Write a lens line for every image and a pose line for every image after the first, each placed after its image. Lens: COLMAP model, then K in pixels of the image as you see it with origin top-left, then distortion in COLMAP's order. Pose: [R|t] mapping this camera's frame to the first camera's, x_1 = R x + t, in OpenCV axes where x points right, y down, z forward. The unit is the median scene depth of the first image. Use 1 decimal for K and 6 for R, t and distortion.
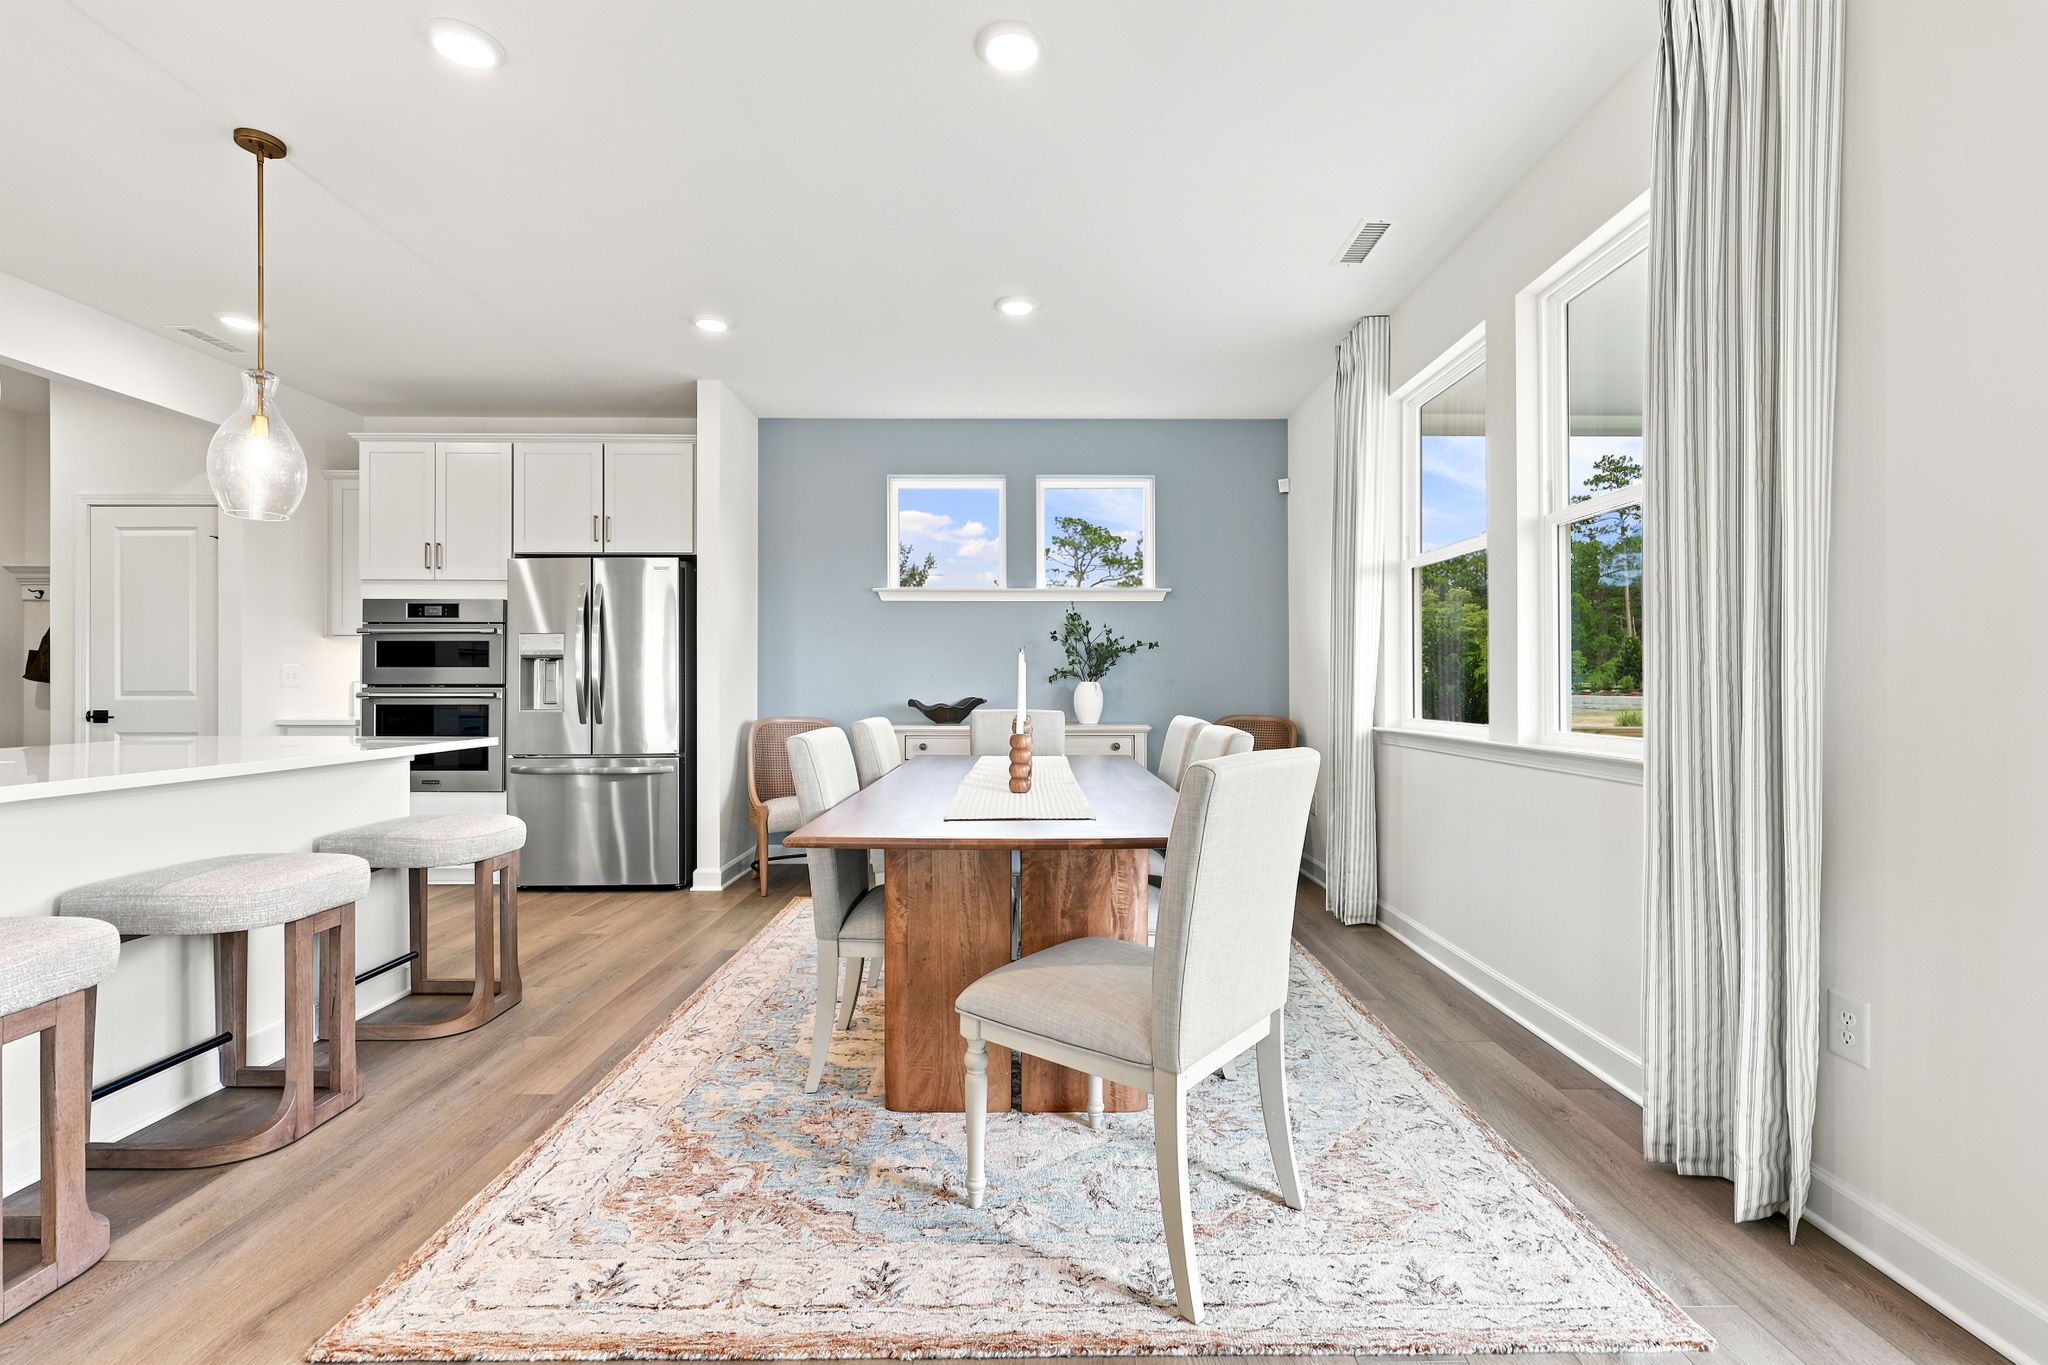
lens RADIAL K [[855.6, 0, 1014.1], [0, 855.6, 682.1], [0, 0, 1]] dist [-0.001752, -0.000221]
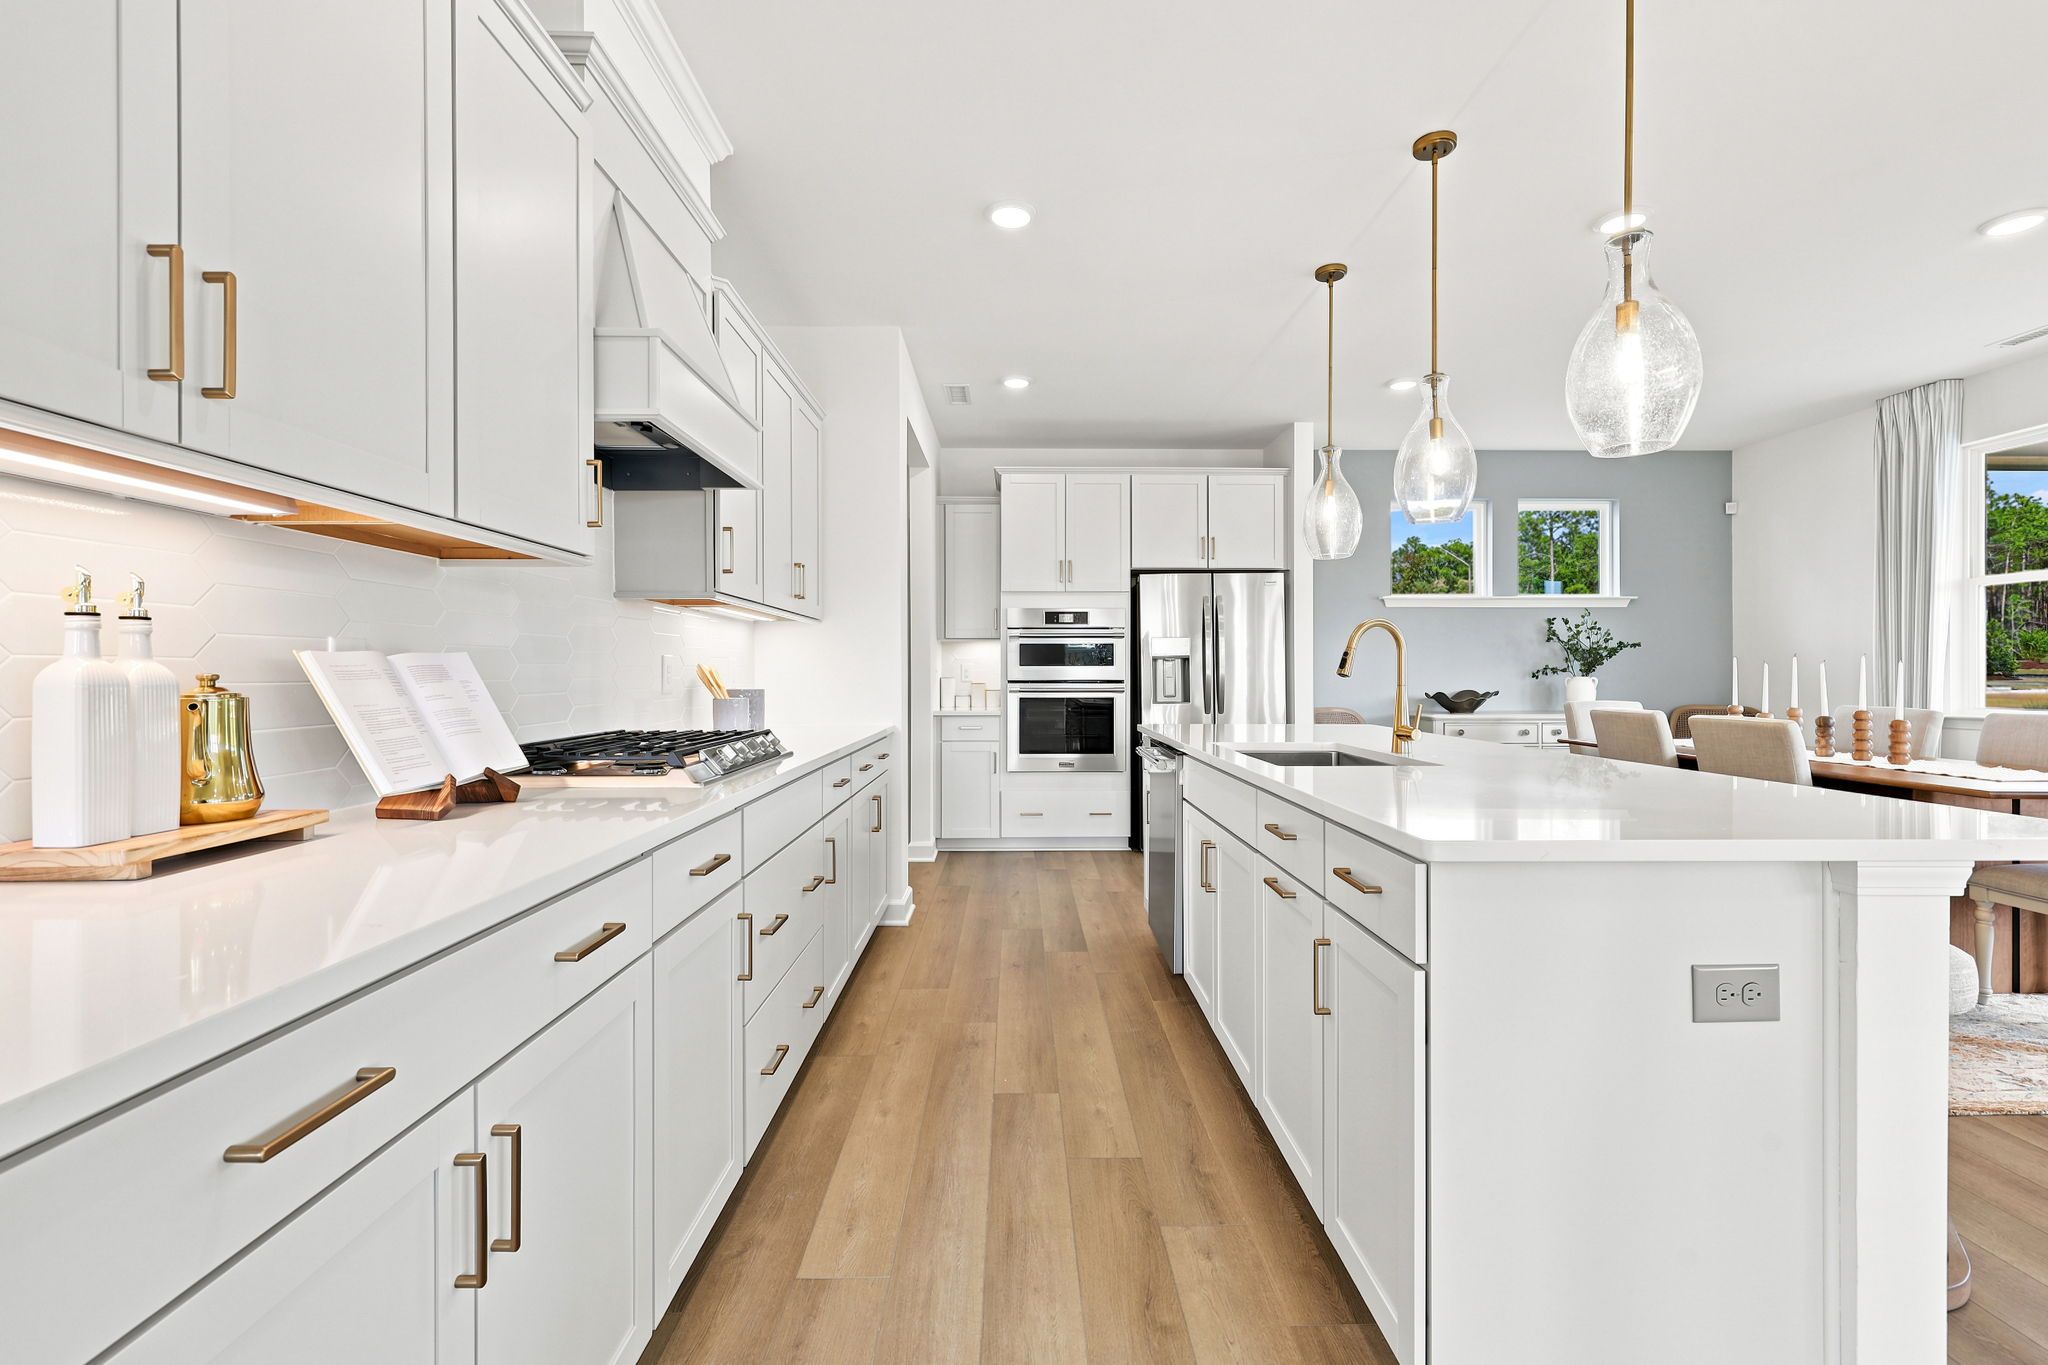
lens RADIAL K [[855.6, 0, 1030.9], [0, 855.6, 679.3], [0, 0, 1]] dist [-0.001752, -0.000221]
pose [[0.999887, -0.002002, 0.014882, -0.745479], [0.001855, 0.999949, 0.009893, -0.010790], [-0.014901, -0.009864, 0.999840, -0.176605]]
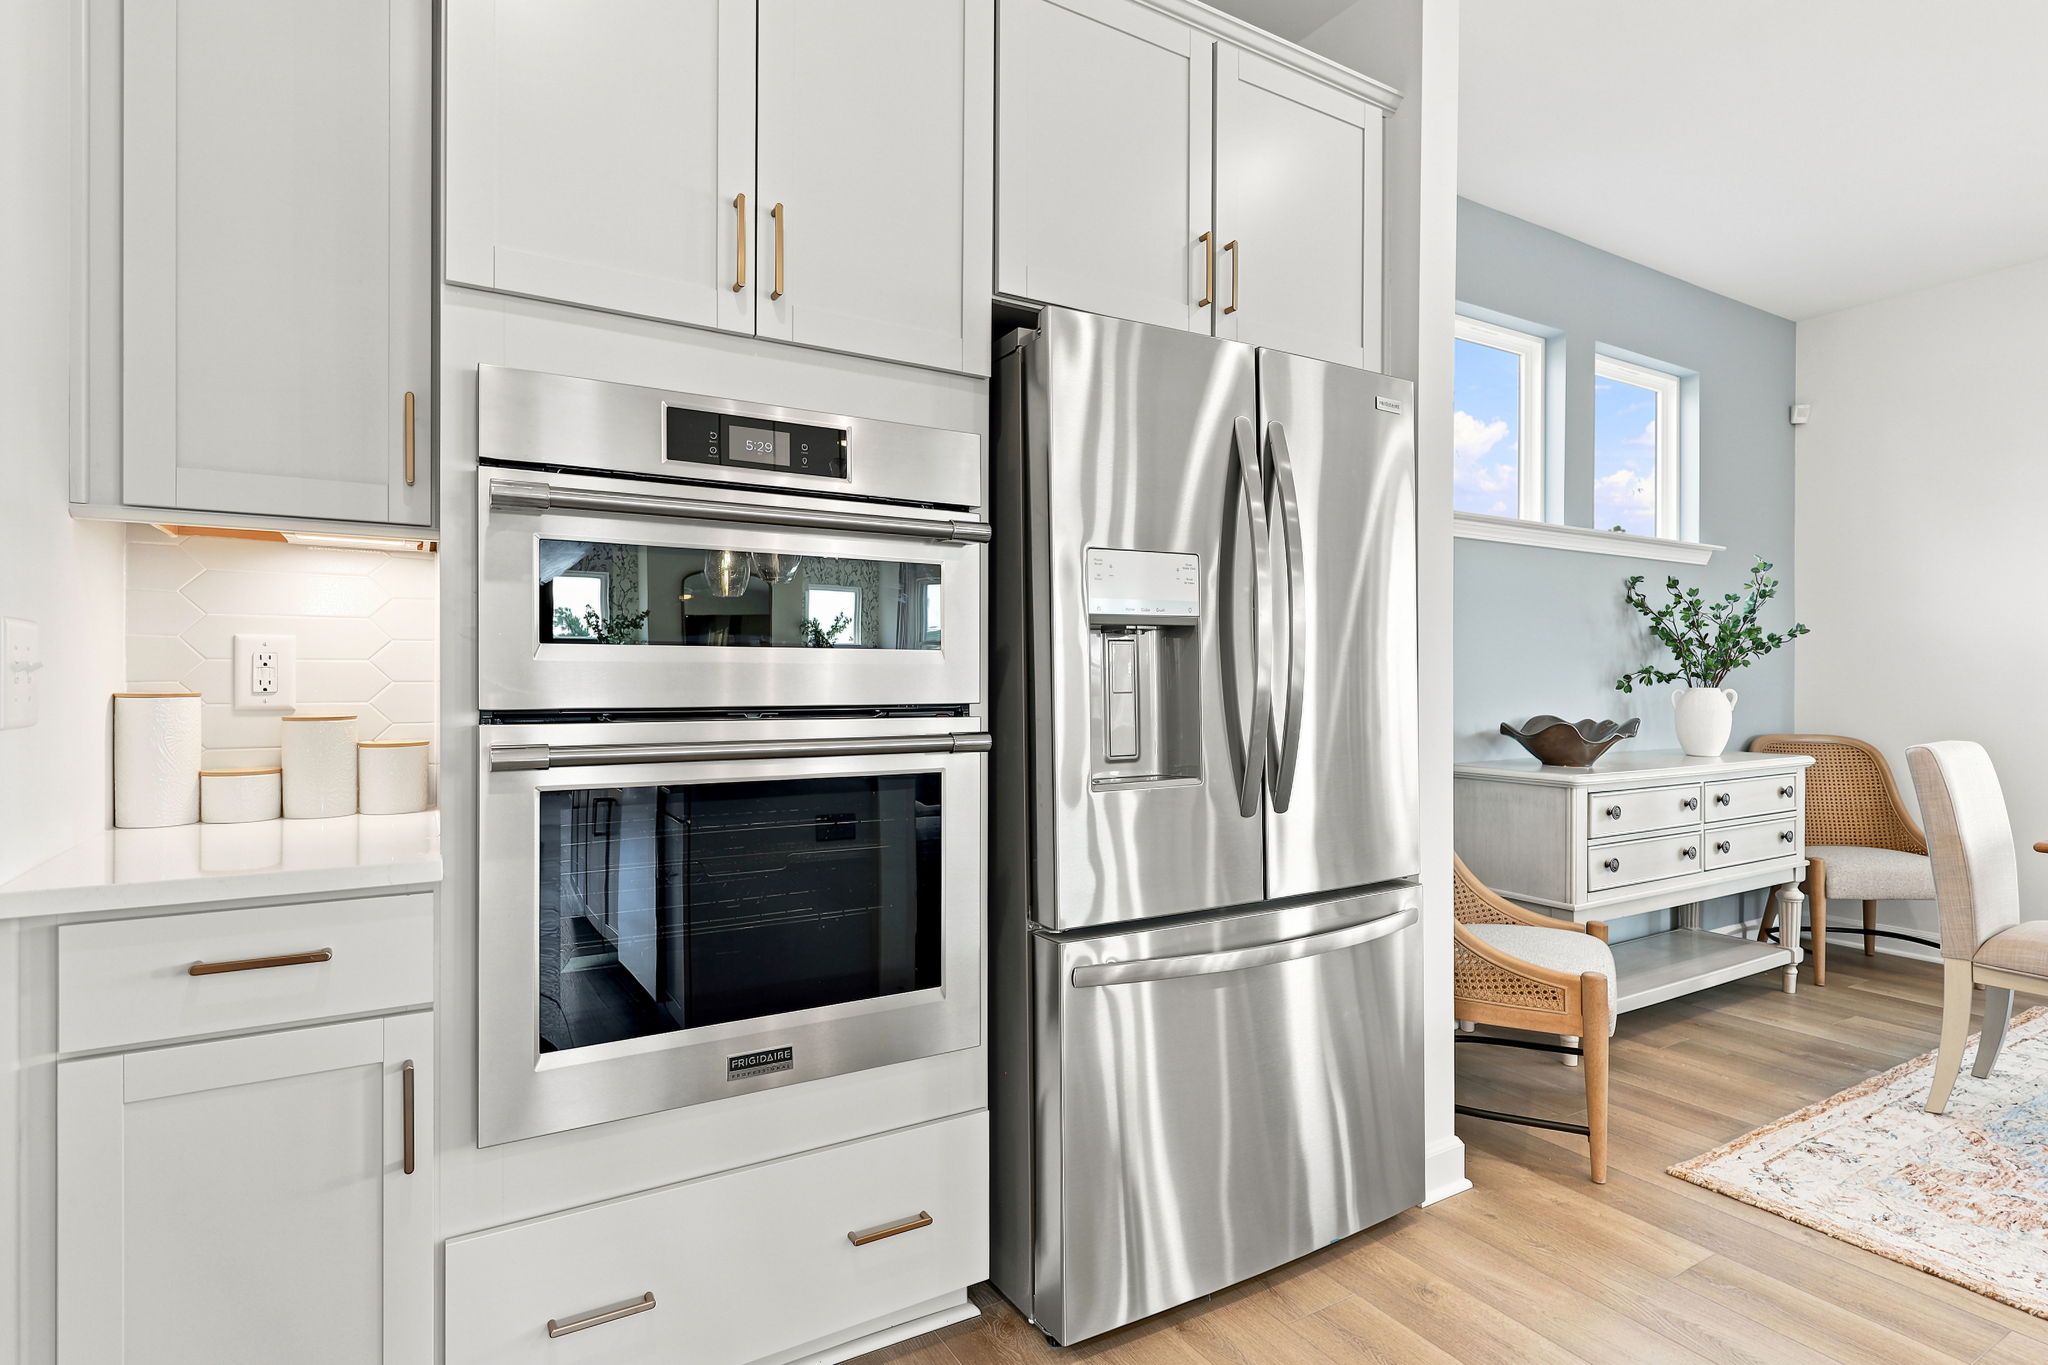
lens RADIAL K [[1027.0, 0, 1019.4], [0, 1027.0, 677.7], [0, 0, 1]] dist [-0.004009, 0.000839]
pose [[0.861387, 0.002094, 0.507946, -0.776508], [-0.003363, 0.999993, 0.001579, -0.007877], [-0.507939, -0.003068, 0.861388, 0.666352]]
